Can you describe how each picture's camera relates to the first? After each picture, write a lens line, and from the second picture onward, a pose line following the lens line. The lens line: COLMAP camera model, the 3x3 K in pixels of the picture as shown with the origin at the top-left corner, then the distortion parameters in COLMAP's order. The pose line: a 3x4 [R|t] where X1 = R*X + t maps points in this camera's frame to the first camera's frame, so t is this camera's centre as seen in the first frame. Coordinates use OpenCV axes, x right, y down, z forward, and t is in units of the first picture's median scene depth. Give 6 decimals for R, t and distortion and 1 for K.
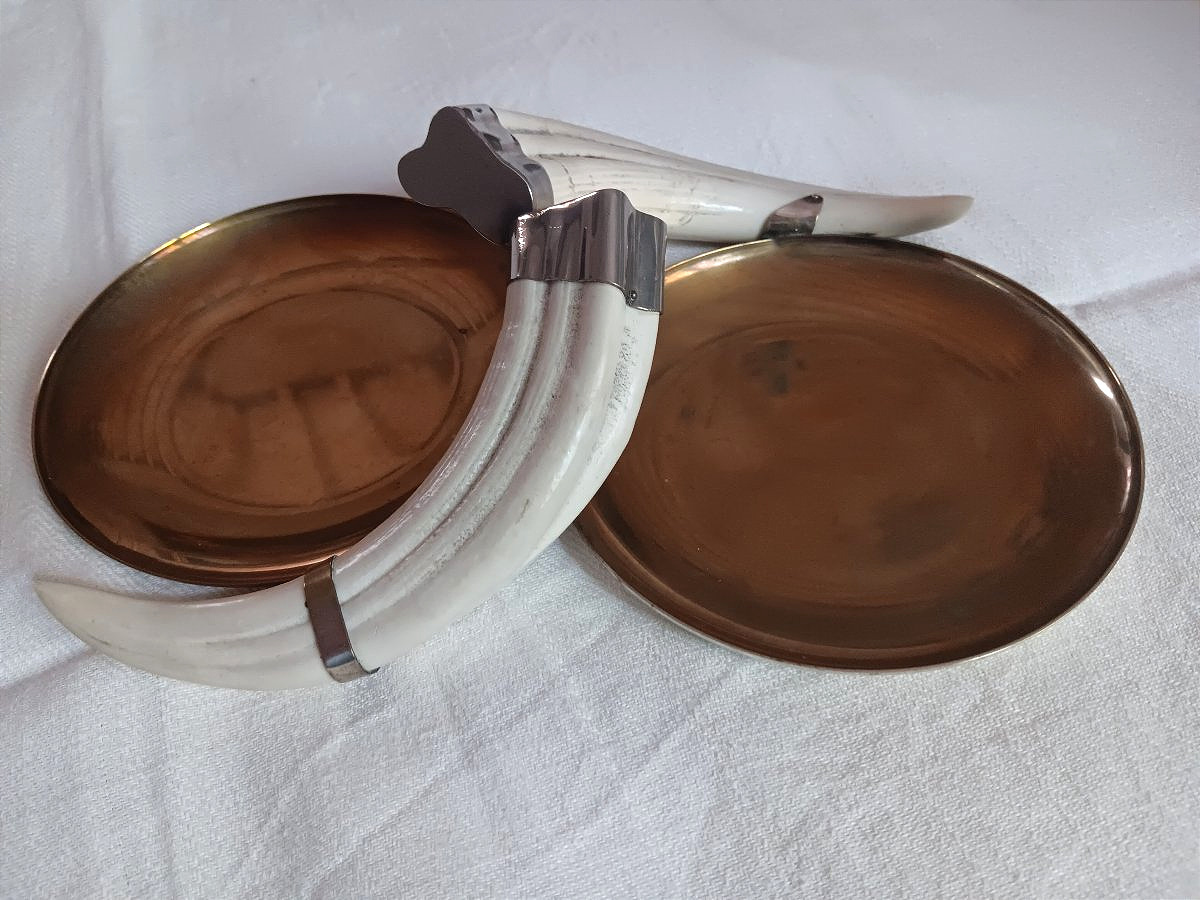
lens RADIAL K [[910.9, 0, 598.3], [0, 910.9, 400.7], [0, 0, 1]] dist [0.098972, -0.205317]
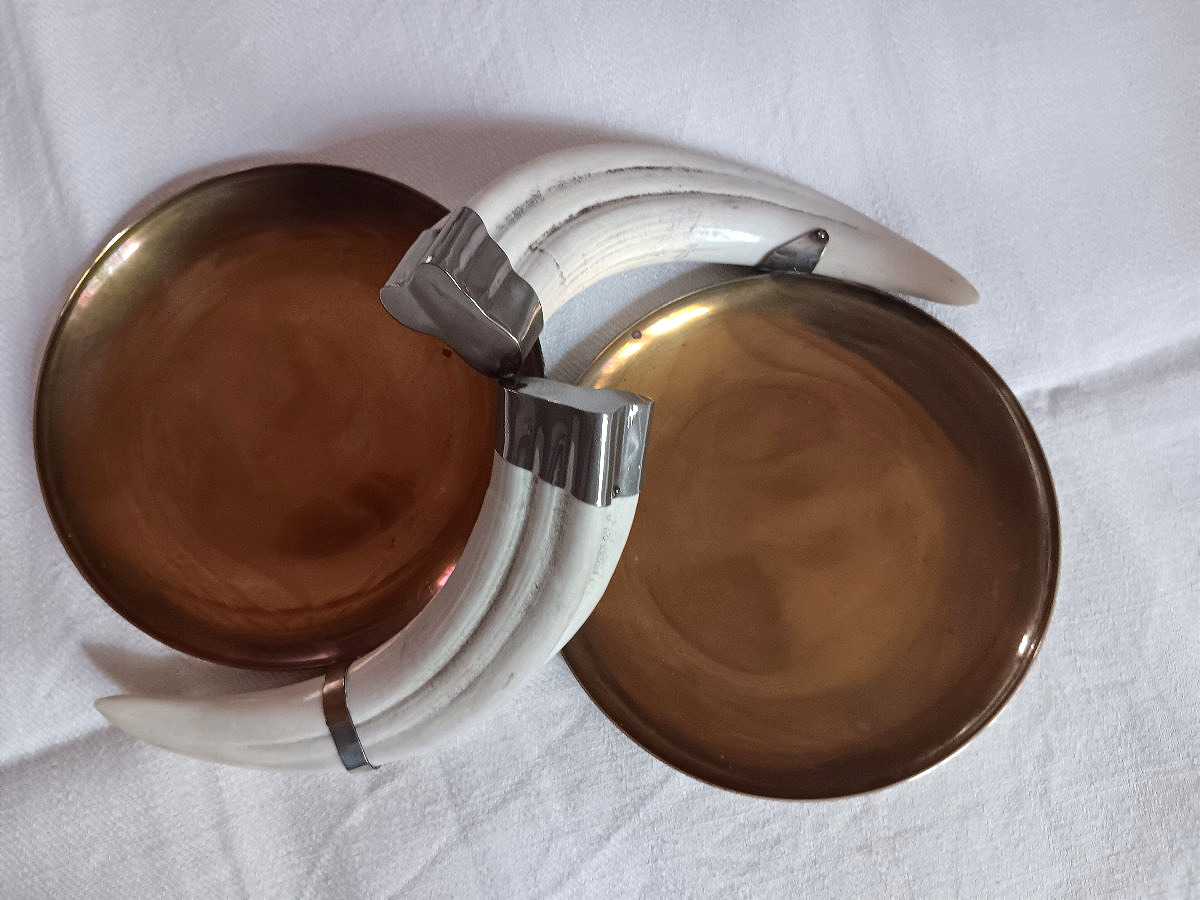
lens RADIAL K [[910.9, 0, 598.3], [0, 910.9, 400.7], [0, 0, 1]] dist [0.098972, -0.205317]
pose [[0.998016, 0.047587, 0.041224, -0.032548], [-0.061671, 0.870703, 0.487927, -0.759890], [-0.012675, -0.489501, 0.871911, 0.151088]]
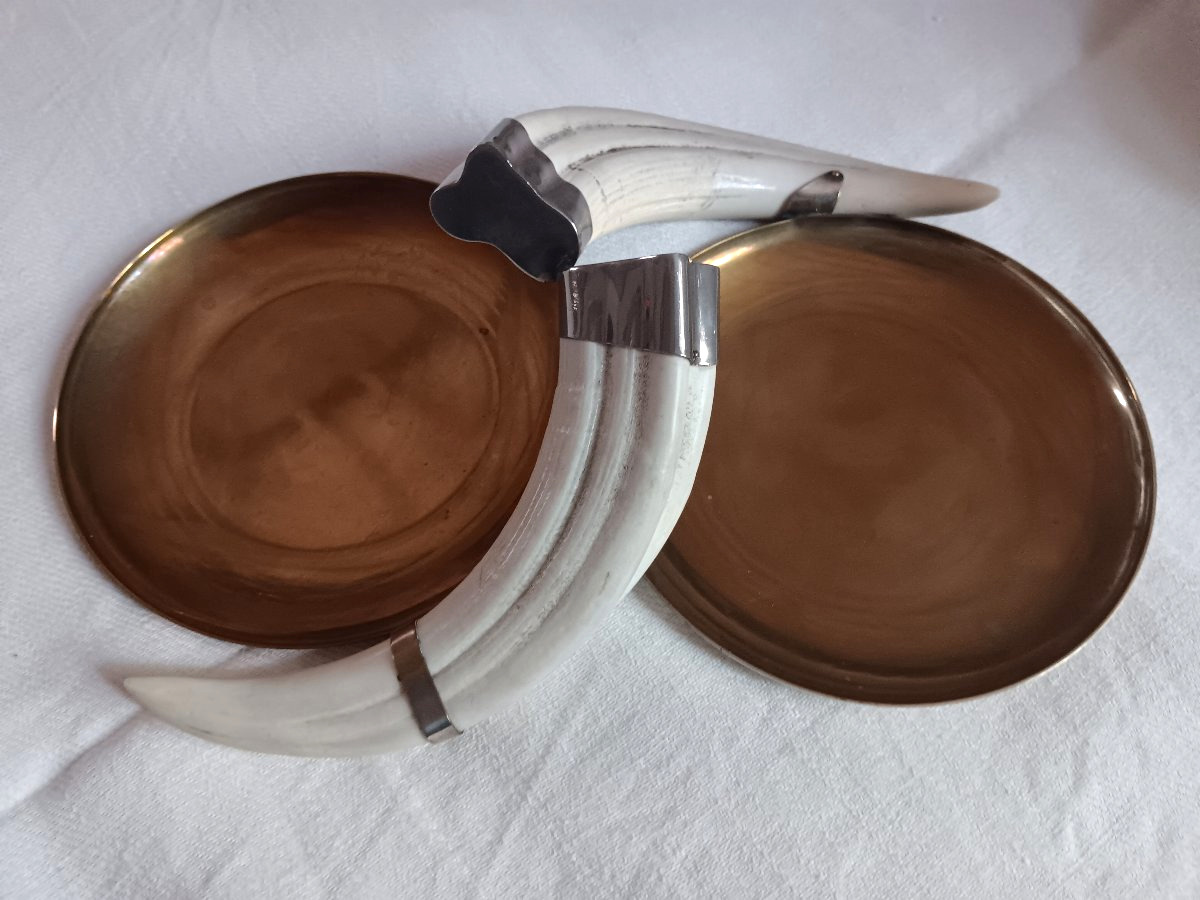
lens RADIAL K [[910.9, 0, 598.3], [0, 910.9, 400.7], [0, 0, 1]] dist [0.098972, -0.205317]
pose [[0.994764, -0.053554, 0.087043, -0.167029], [0.033185, 0.974821, 0.220506, -0.309315], [-0.096661, -0.216463, 0.971494, 0.032093]]
